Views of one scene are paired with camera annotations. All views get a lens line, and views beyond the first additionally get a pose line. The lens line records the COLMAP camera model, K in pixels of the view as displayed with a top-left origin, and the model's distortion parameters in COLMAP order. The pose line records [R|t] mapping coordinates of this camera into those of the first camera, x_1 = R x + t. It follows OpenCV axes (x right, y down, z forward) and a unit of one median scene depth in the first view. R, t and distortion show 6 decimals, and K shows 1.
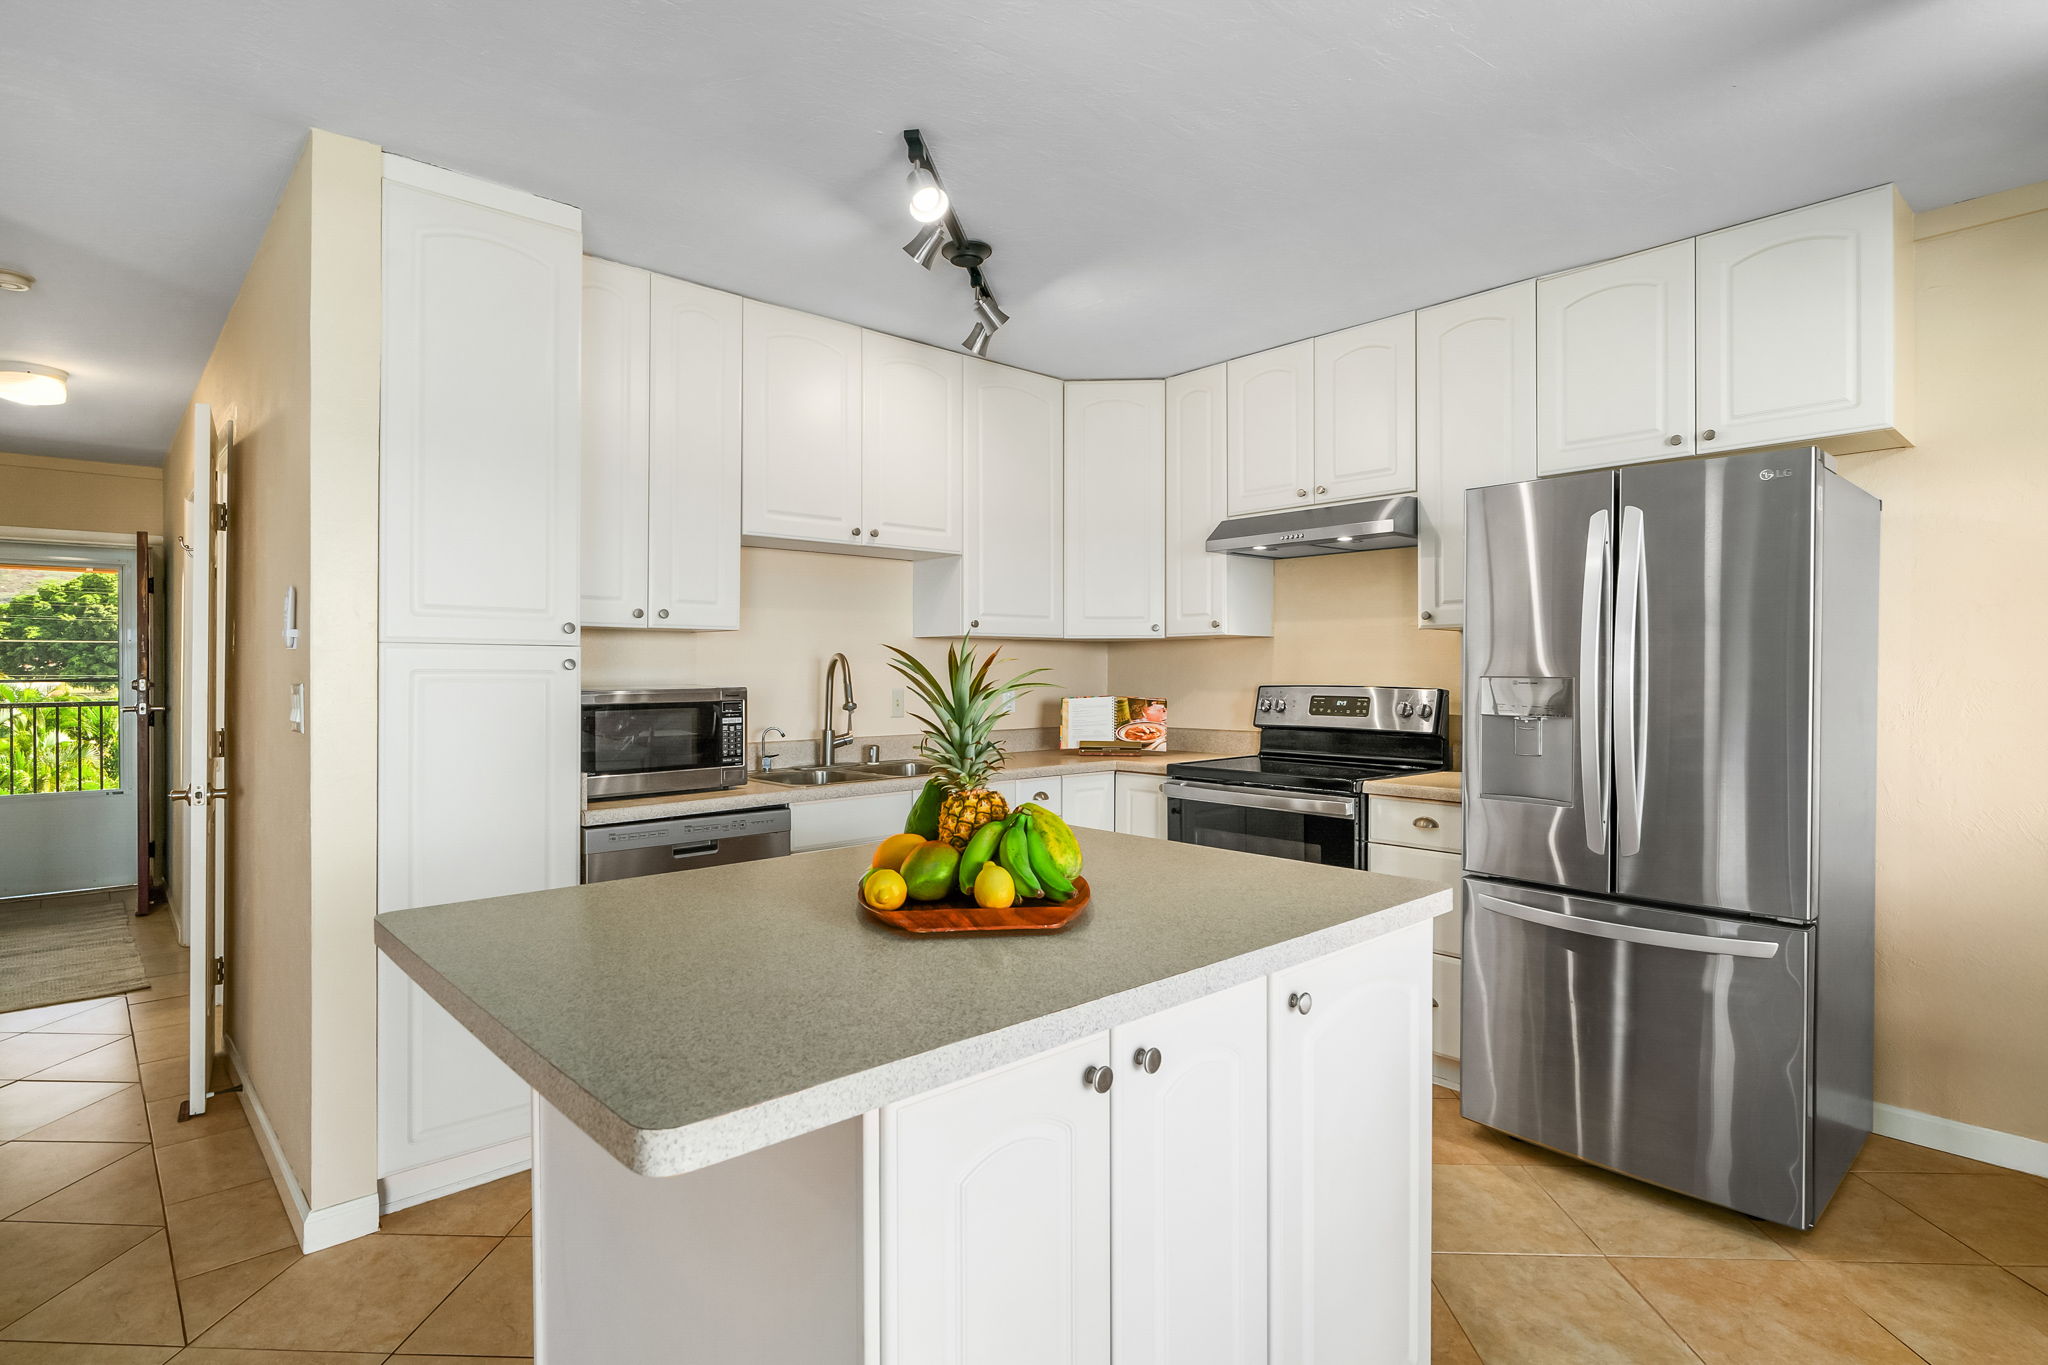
lens RADIAL K [[1055.4, 0, 1012.3], [0, 1055.4, 674.5], [0, 0, 1]] dist [0.004018, 0.000741]
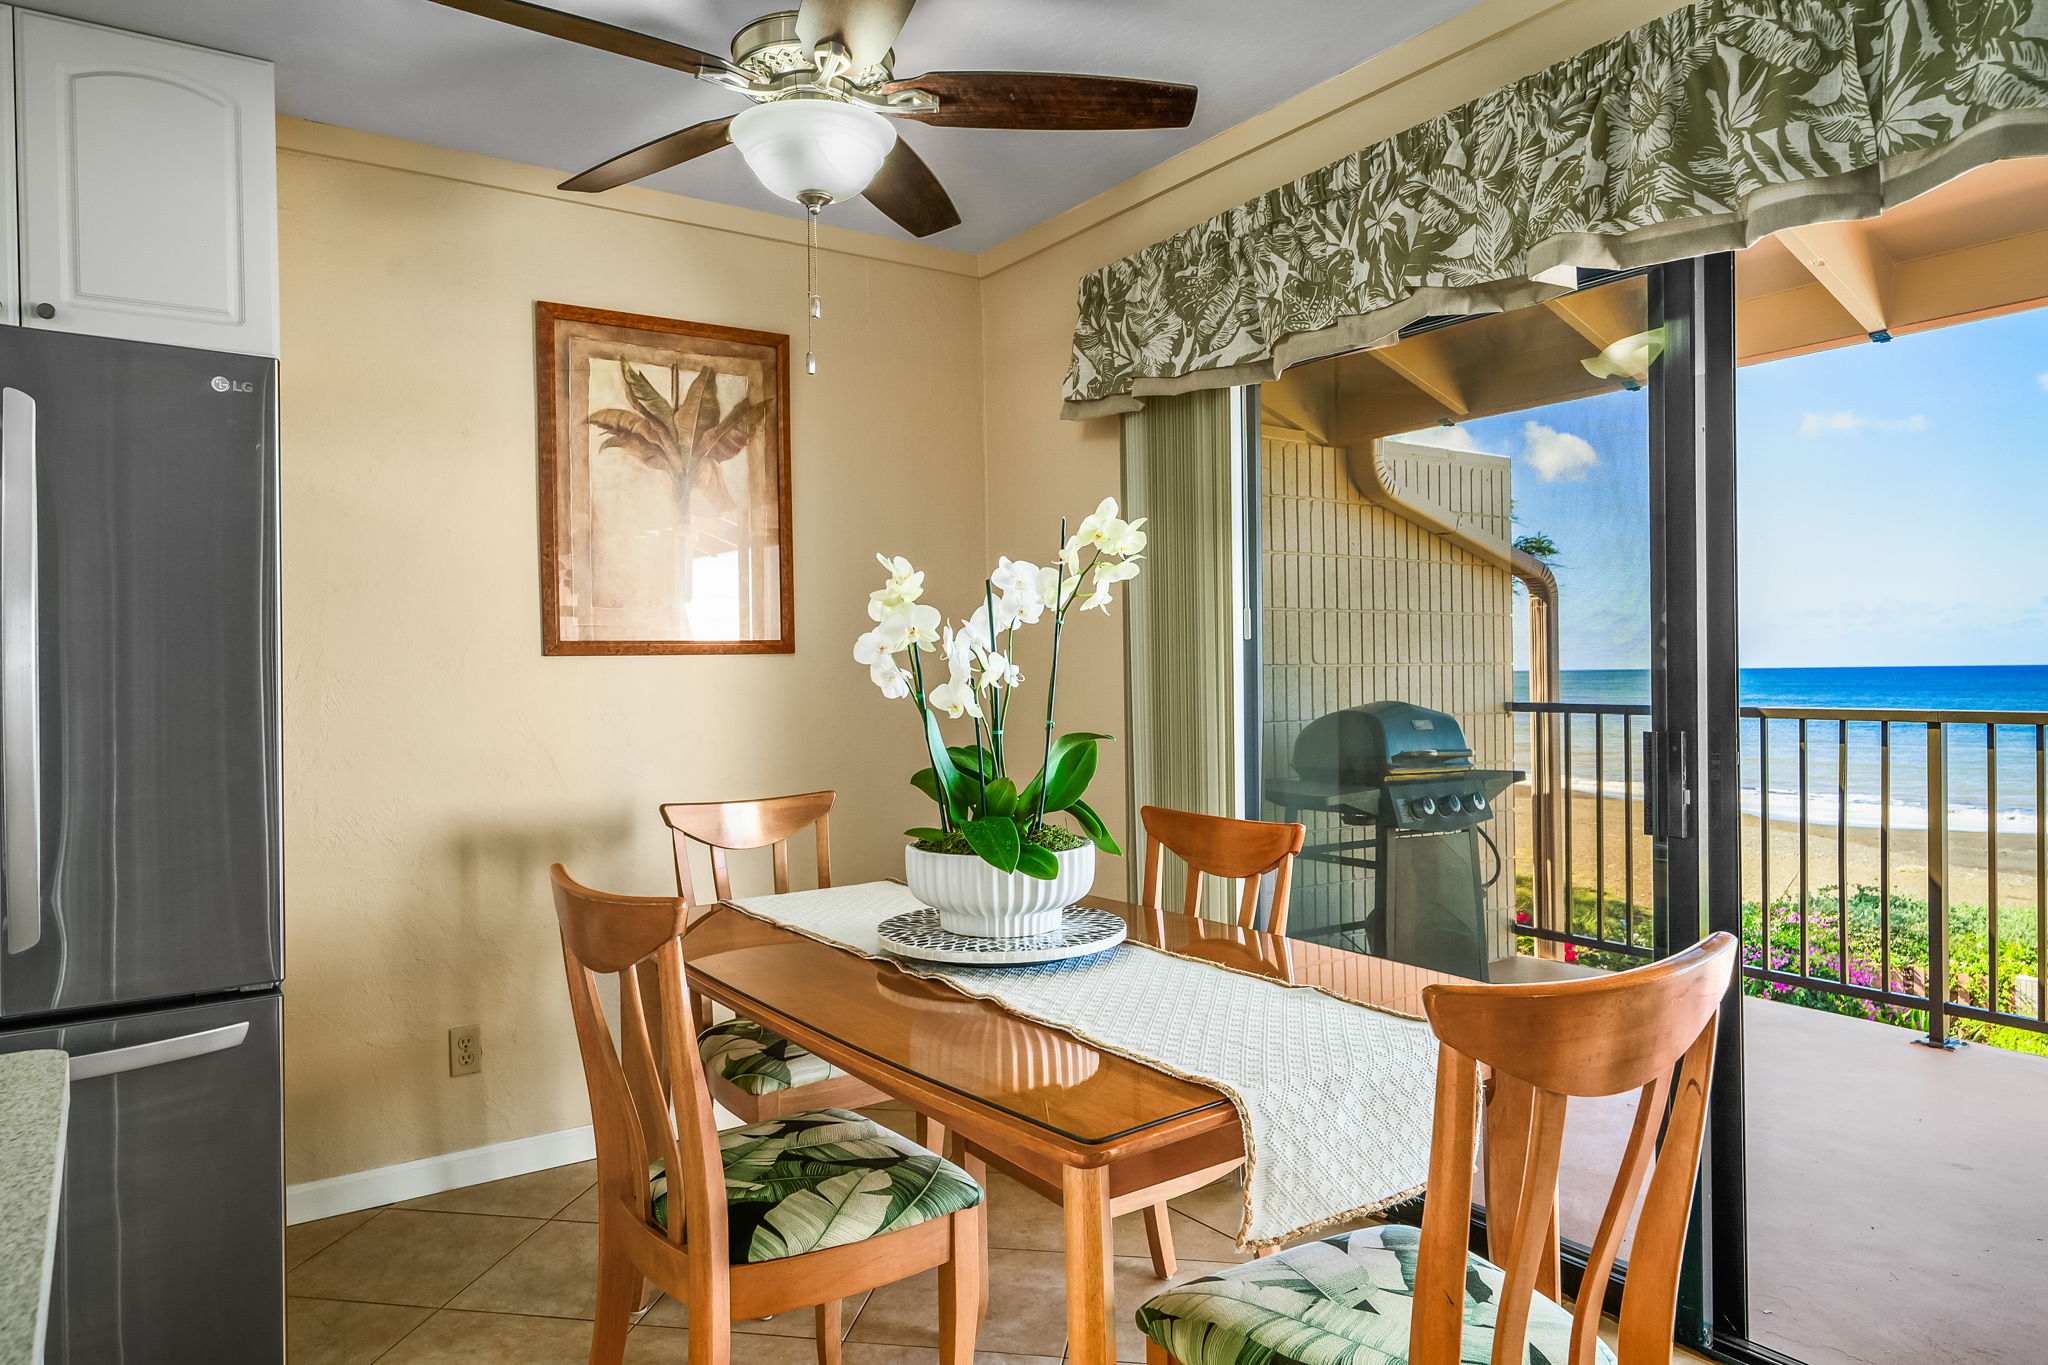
lens RADIAL K [[1300.4, 0, 1015.9], [0, 1300.4, 673.7], [0, 0, 1]] dist [0.003218, 0.002171]
pose [[0.126148, -0.002756, 0.992008, -0.069140], [0.019503, 0.999810, 0.000297, 0.013433], [-0.991820, 0.019309, 0.126178, 0.215251]]
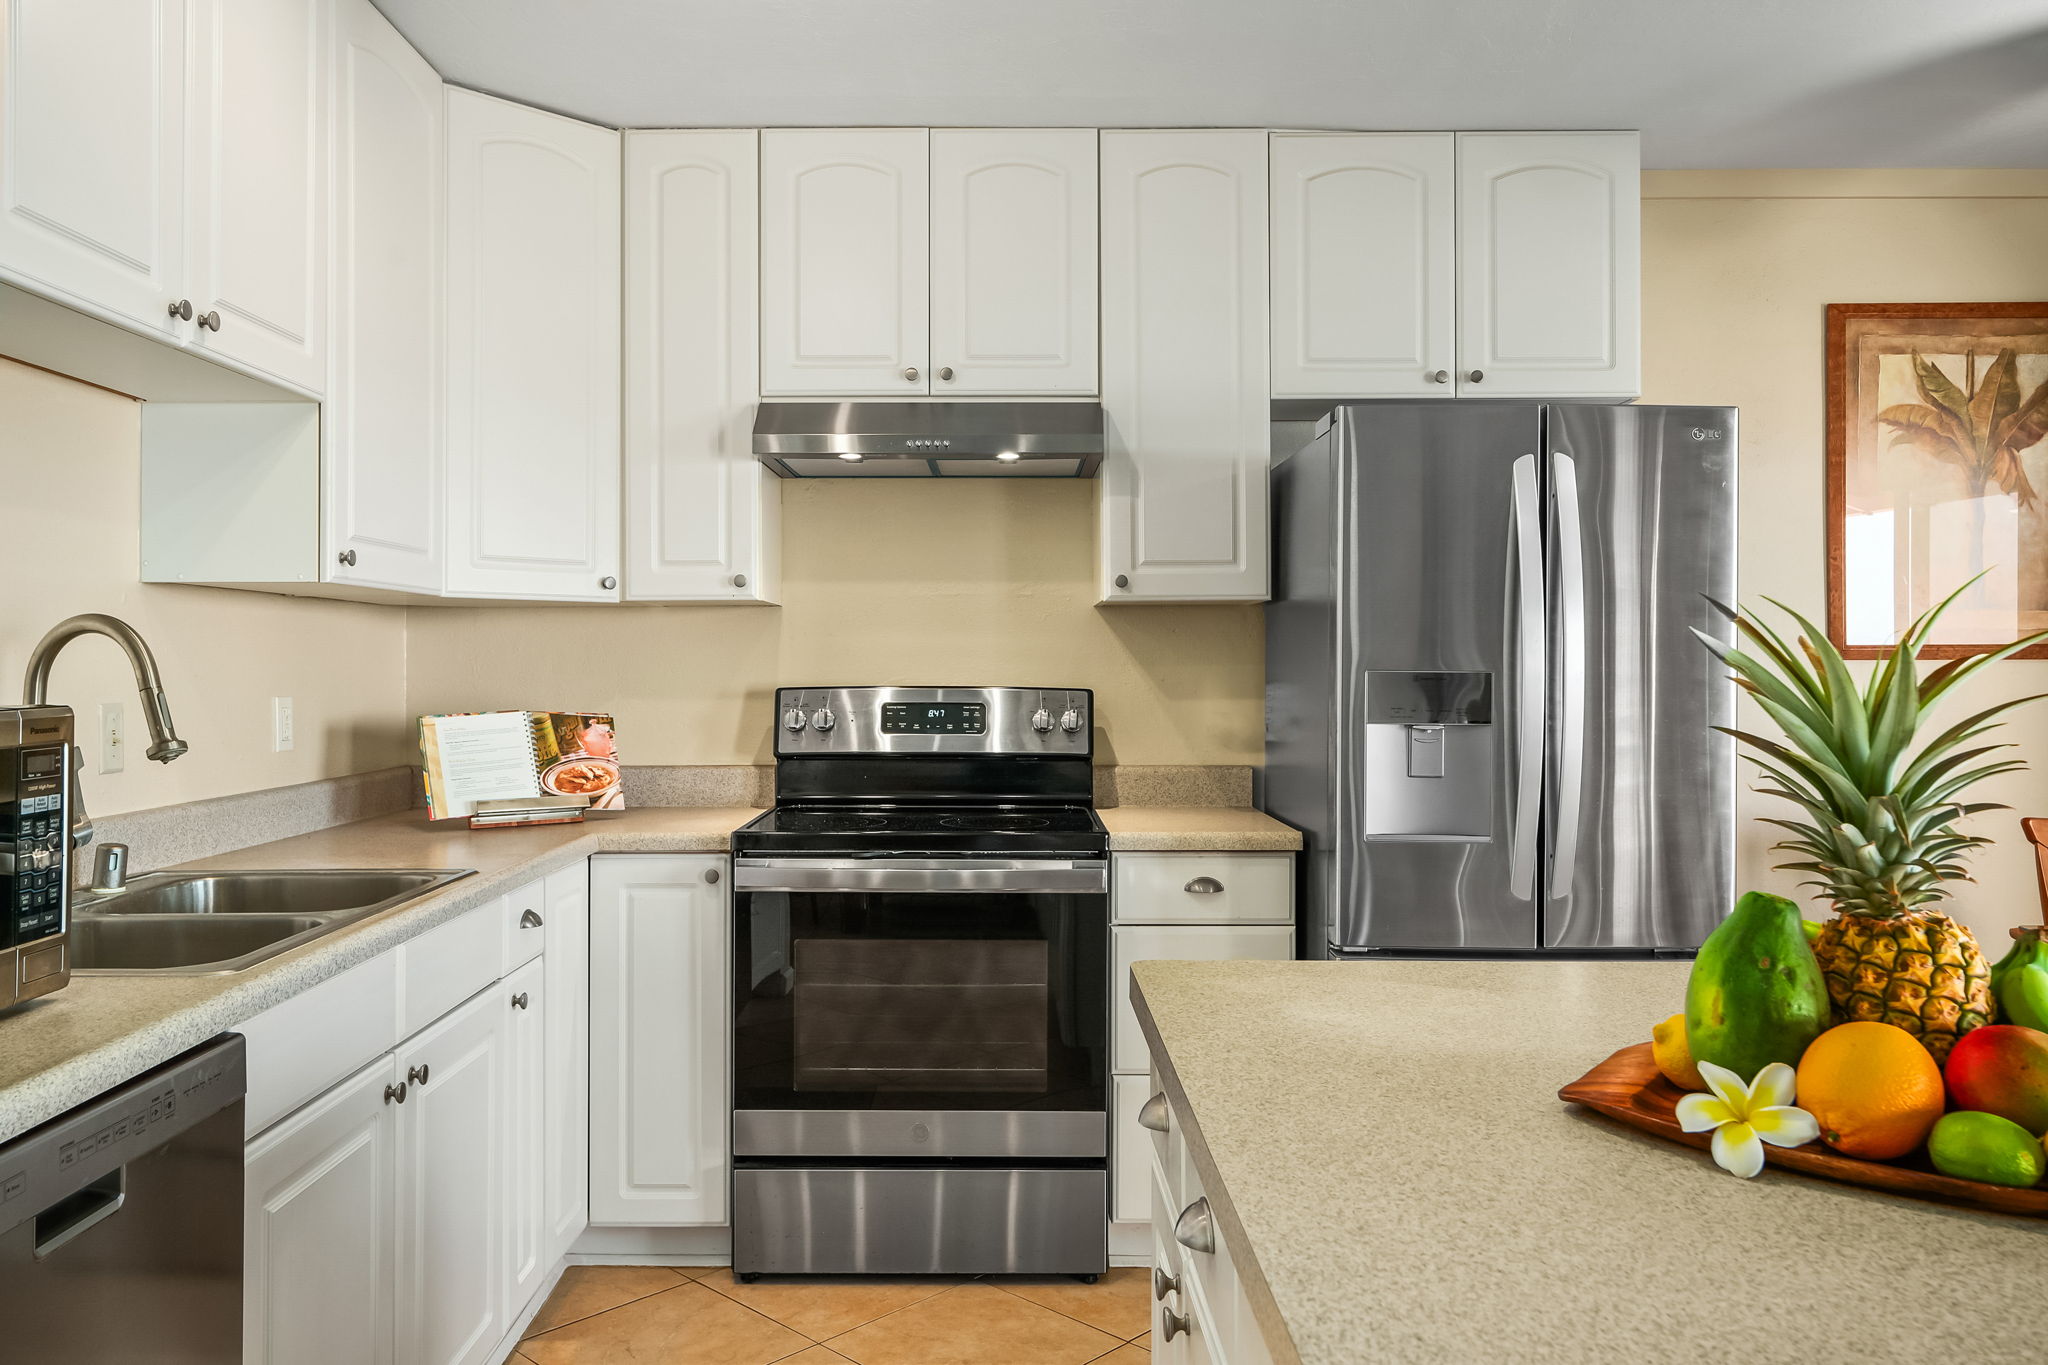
lens RADIAL K [[1526.7, 0, 1014.7], [0, 1526.7, 656.3], [0, 0, 1]] dist [0.003289, 0.003216]
pose [[0.659868, 0.005235, 0.751363, -0.358576], [0.002401, 0.999956, -0.009075, 0.001261], [-0.751378, 0.007792, 0.659826, 0.370375]]
